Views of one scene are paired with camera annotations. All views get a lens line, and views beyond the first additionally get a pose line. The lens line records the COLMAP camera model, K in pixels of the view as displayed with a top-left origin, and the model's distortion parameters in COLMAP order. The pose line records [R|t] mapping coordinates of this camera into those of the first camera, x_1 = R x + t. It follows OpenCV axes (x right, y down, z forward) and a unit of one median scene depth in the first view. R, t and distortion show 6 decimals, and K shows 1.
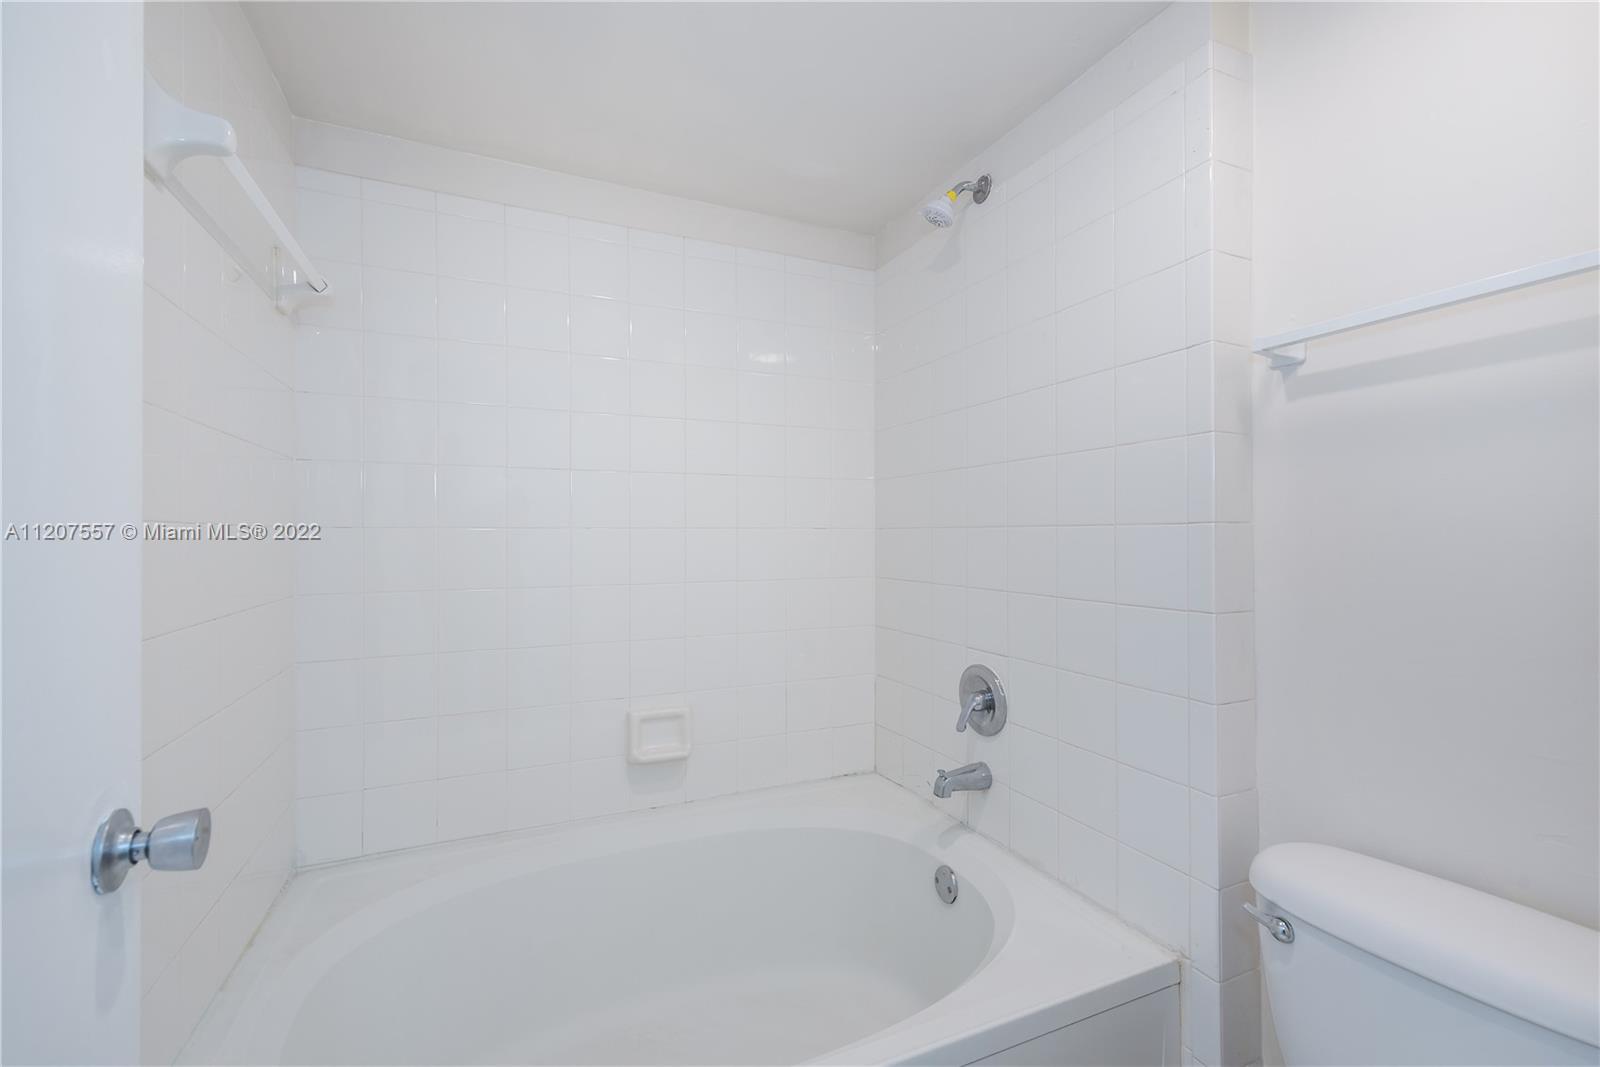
lens RADIAL K [[695.9, 0, 802.5], [0, 695.9, 533.6], [0, 0, 1]] dist [0.012566, -0.003817]
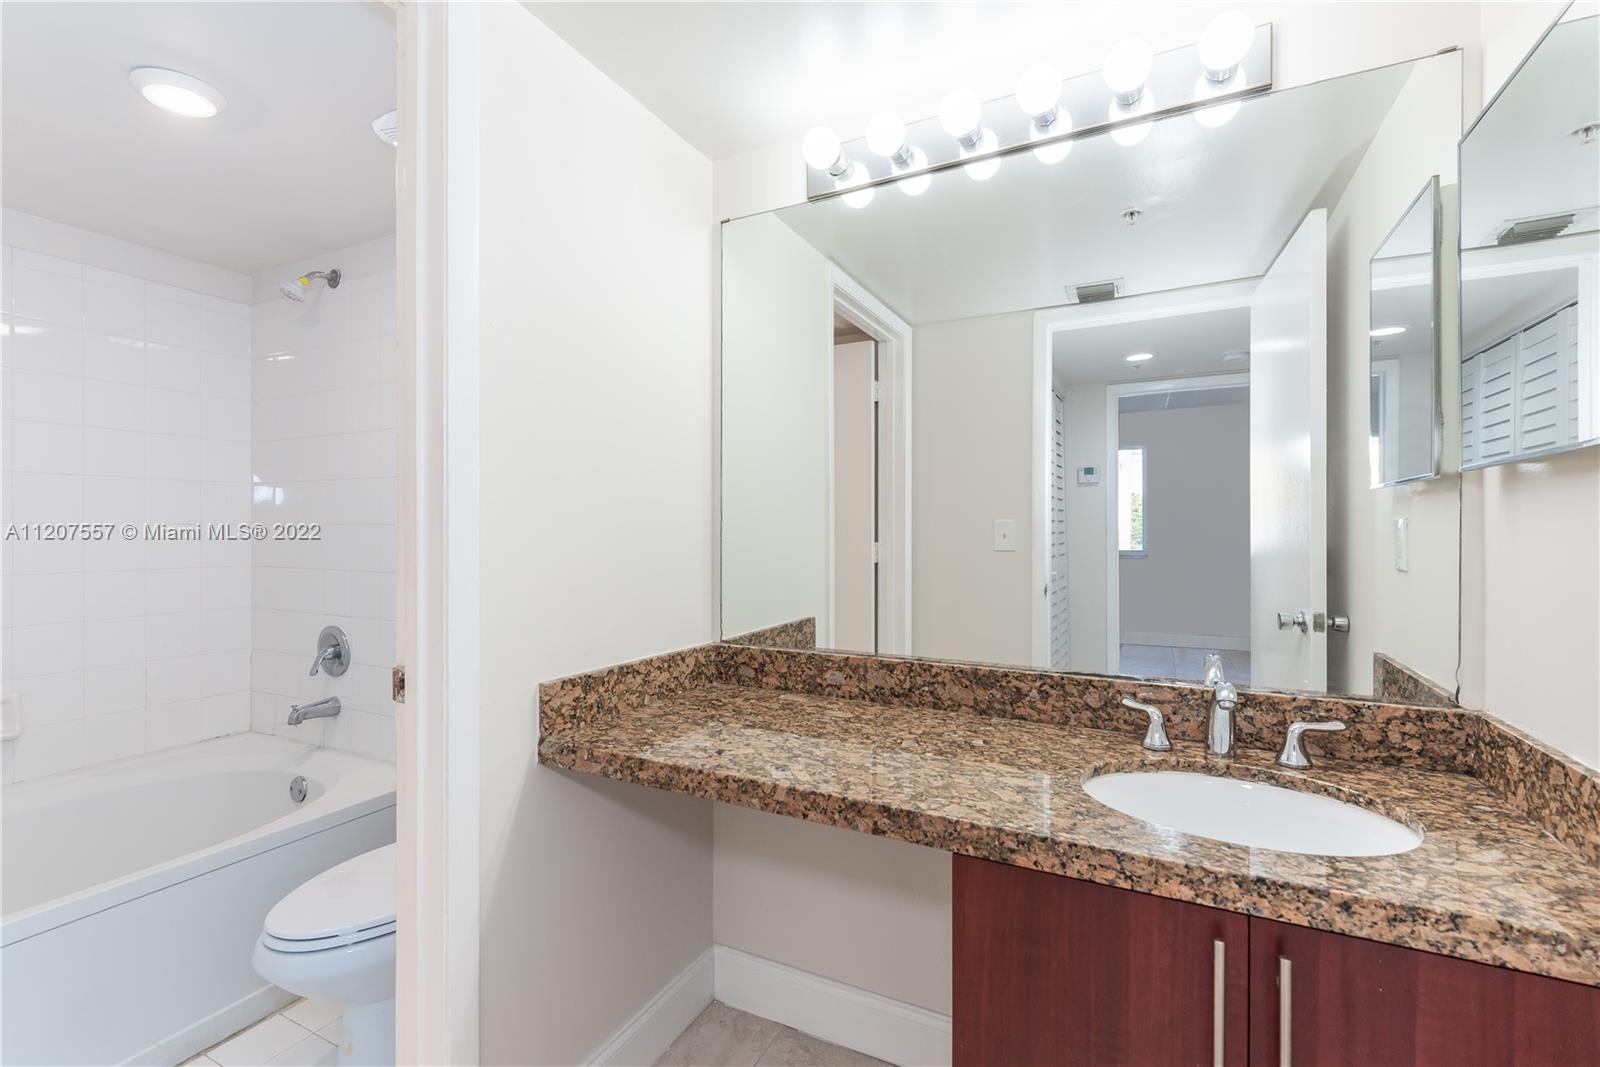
lens RADIAL K [[695.9, 0, 791.3], [0, 695.9, 535.2], [0, 0, 1]] dist [0.012566, -0.003817]
pose [[0.788121, -0.002132, 0.615517, 0.121203], [0.000345, 0.999995, 0.003021, 0.005117], [-0.615520, -0.002168, 0.788118, -0.645948]]
